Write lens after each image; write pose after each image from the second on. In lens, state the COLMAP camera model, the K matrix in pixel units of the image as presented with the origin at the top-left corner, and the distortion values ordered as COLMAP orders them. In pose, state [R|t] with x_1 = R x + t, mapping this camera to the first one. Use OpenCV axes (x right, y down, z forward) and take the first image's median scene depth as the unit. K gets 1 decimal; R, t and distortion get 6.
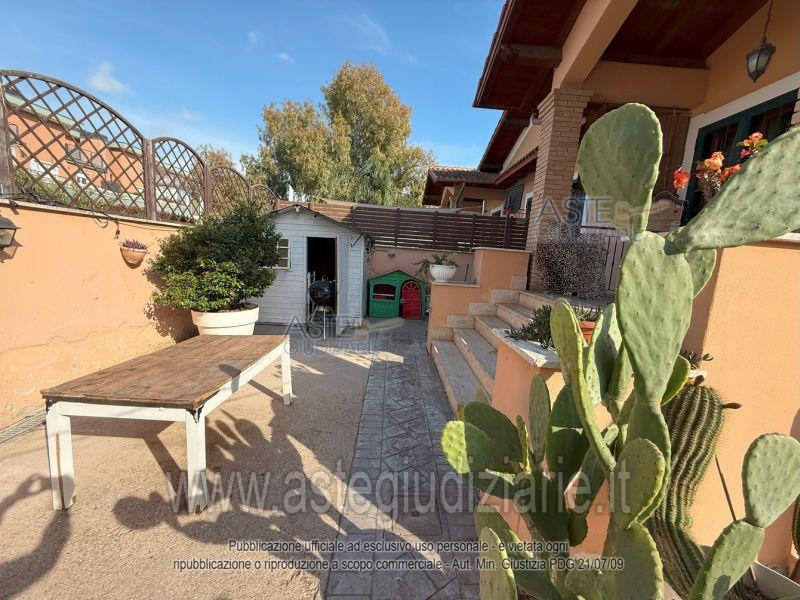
lens RADIAL K [[317.7, 0, 398.9], [0, 317.7, 300.6], [0, 0, 1]] dist [0.001110, -0.000966]
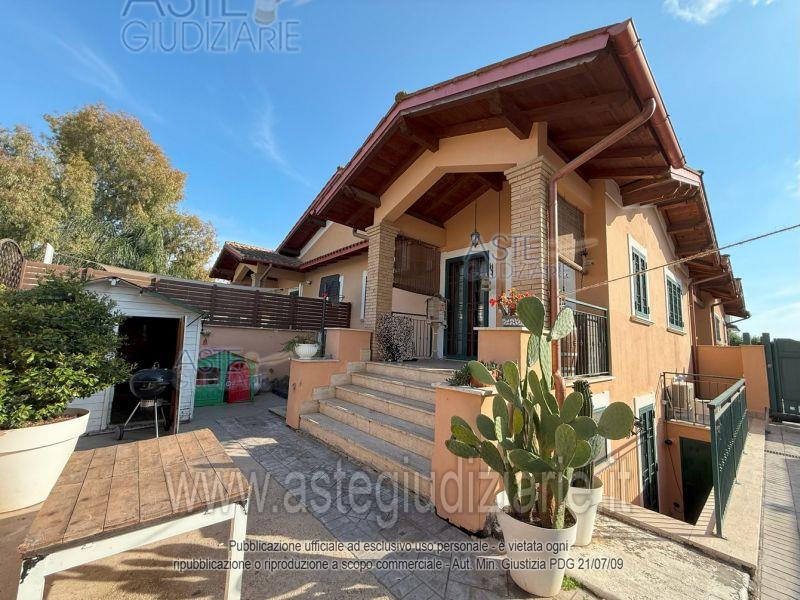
lens RADIAL K [[317.7, 0, 399.9], [0, 317.7, 303.0], [0, 0, 1]] dist [0.001110, -0.000966]
pose [[0.757534, 0.040295, 0.651551, -0.222837], [0.103965, 0.977907, -0.181354, -0.008960], [-0.644464, 0.205121, 0.736608, -0.046037]]
